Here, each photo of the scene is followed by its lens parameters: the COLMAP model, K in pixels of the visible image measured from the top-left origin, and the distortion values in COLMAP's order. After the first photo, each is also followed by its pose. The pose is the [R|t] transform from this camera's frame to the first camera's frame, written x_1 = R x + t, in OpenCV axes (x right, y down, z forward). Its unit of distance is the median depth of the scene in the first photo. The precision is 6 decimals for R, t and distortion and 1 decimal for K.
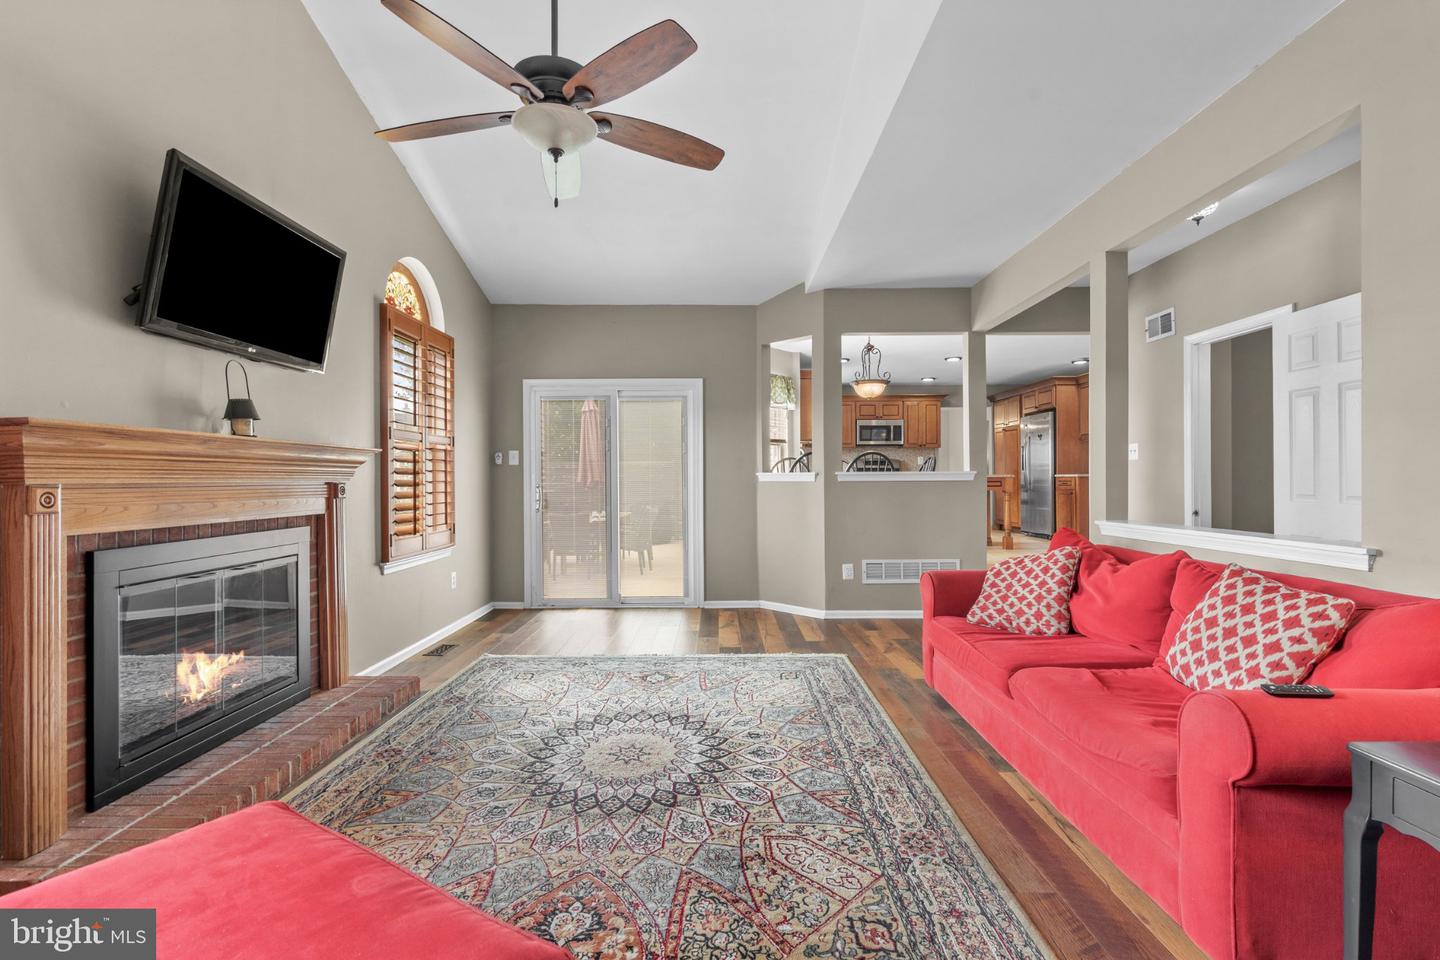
lens RADIAL K [[655.6, 0, 709.8], [0, 655.6, 473.6], [0, 0, 1]] dist [-0.008538, 0.002533]
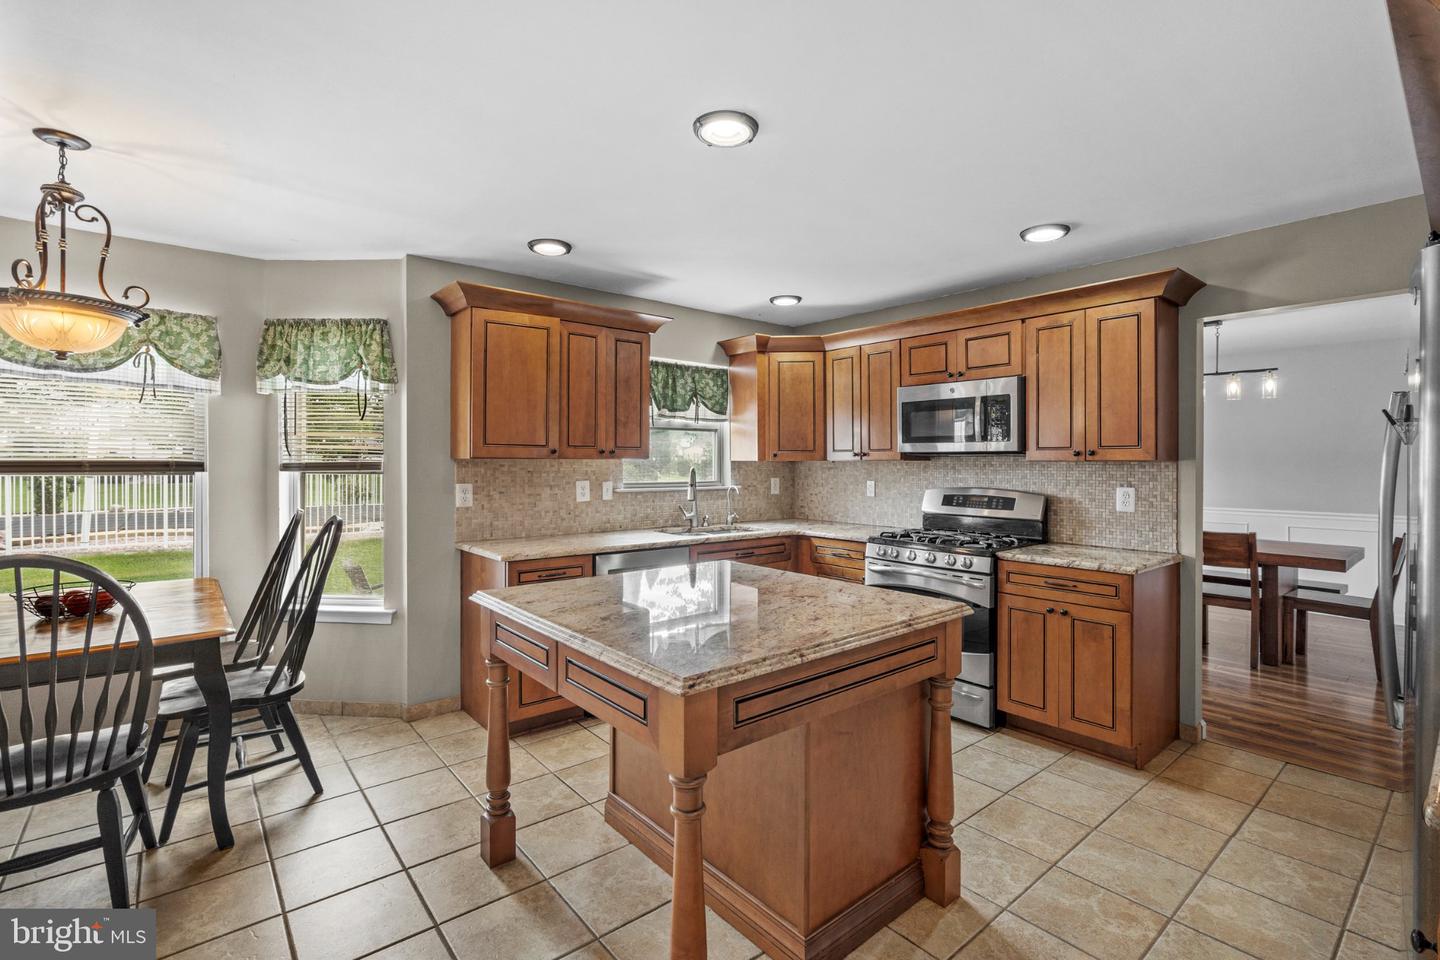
lens RADIAL K [[655.6, 0, 724.5], [0, 655.6, 466.9], [0, 0, 1]] dist [-0.008538, 0.002533]
pose [[0.649973, 0.012416, -0.759856, 0.454284], [-0.001036, 0.999880, 0.015452, -0.041755], [0.759956, -0.009256, 0.649908, 0.679602]]
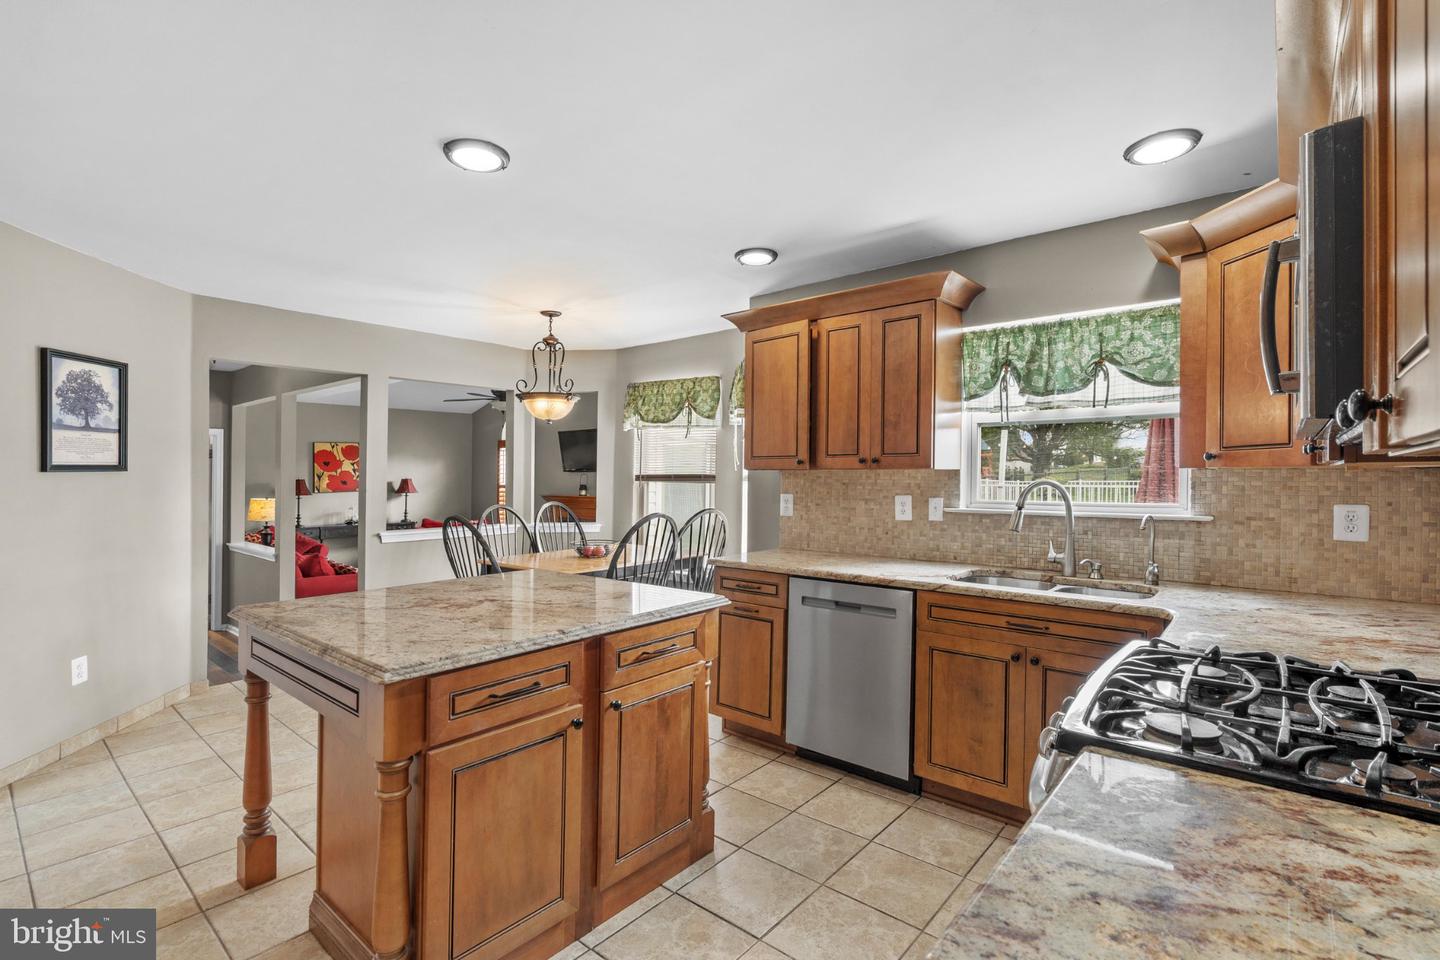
lens RADIAL K [[655.6, 0, 708.5], [0, 655.6, 477.6], [0, 0, 1]] dist [-0.008538, 0.002533]
pose [[-0.638974, 0.008659, -0.769180, 0.415075], [0.010106, 0.999945, 0.002862, -0.038261], [0.769162, -0.005944, -0.639026, 0.997774]]
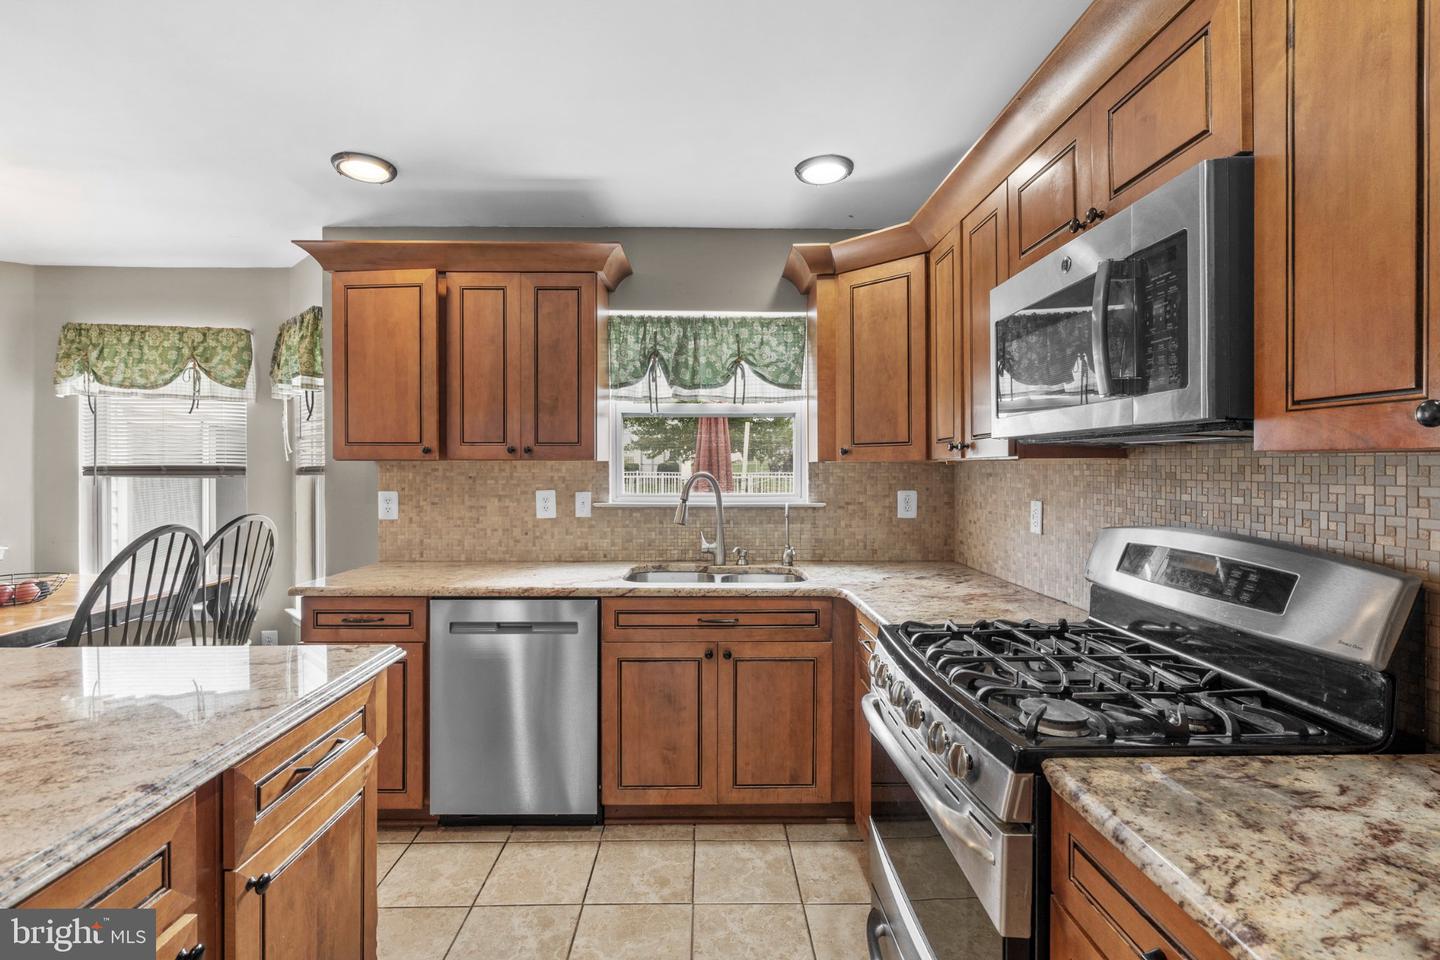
lens RADIAL K [[655.6, 0, 716.4], [0, 655.6, 482.7], [0, 0, 1]] dist [-0.008538, 0.002533]
pose [[0.026473, 0.030251, -0.999192, 0.393557], [0.007191, 0.999510, 0.030451, -0.039031], [0.999624, -0.007992, 0.026242, 0.932769]]
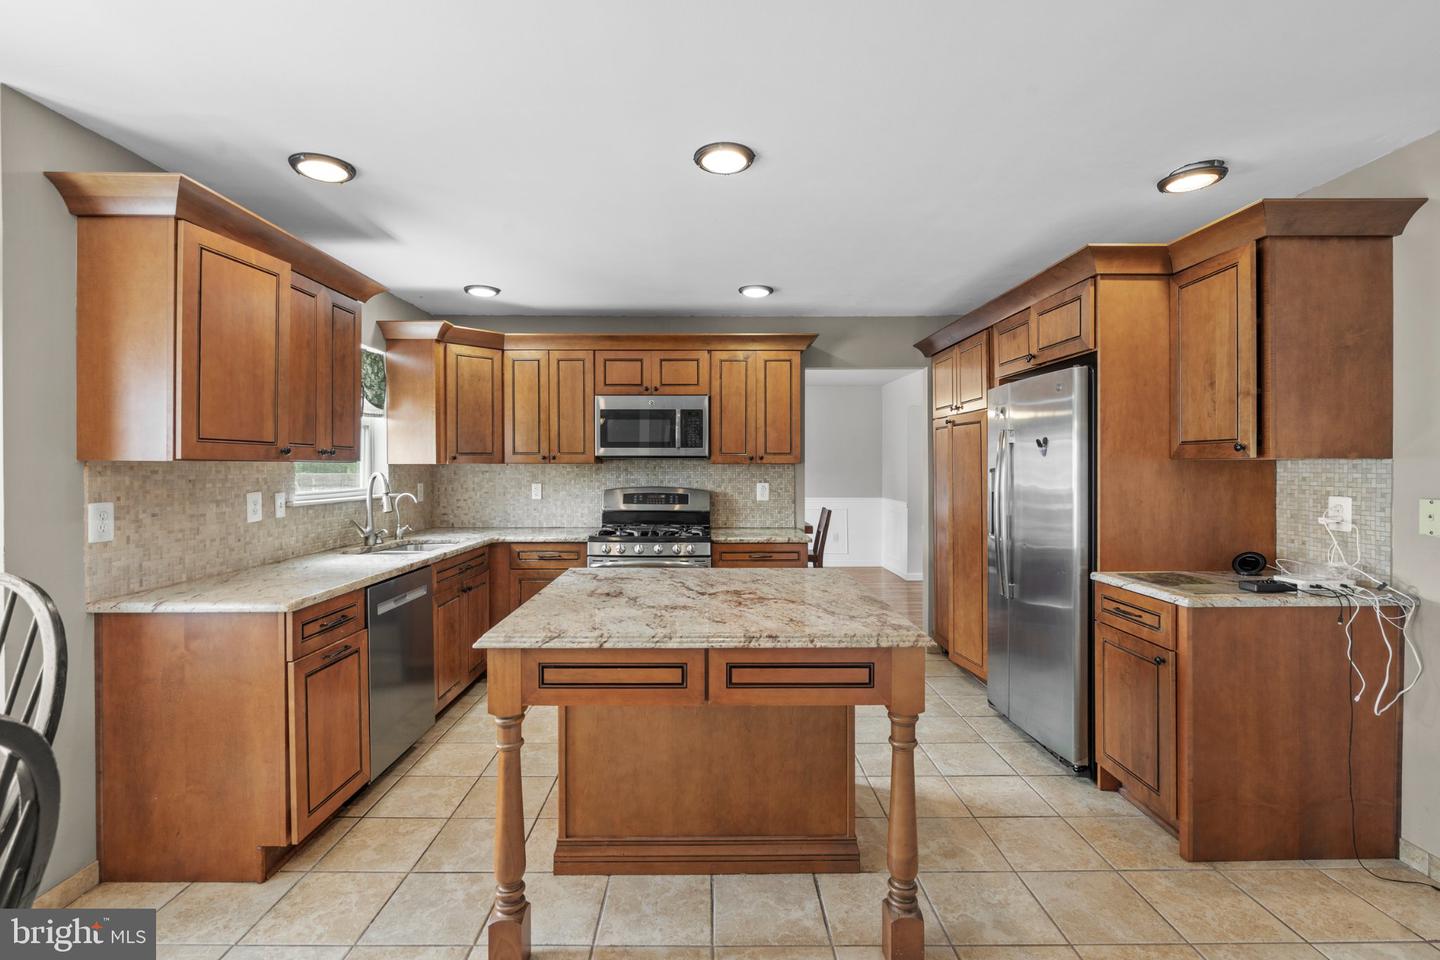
lens RADIAL K [[655.6, 0, 712.1], [0, 655.6, 470.3], [0, 0, 1]] dist [-0.008538, 0.002533]
pose [[0.999852, 0.004313, 0.016658, 0.293402], [-0.004538, 0.999899, 0.013490, -0.041346], [-0.016598, -0.013564, 0.999770, 0.592694]]
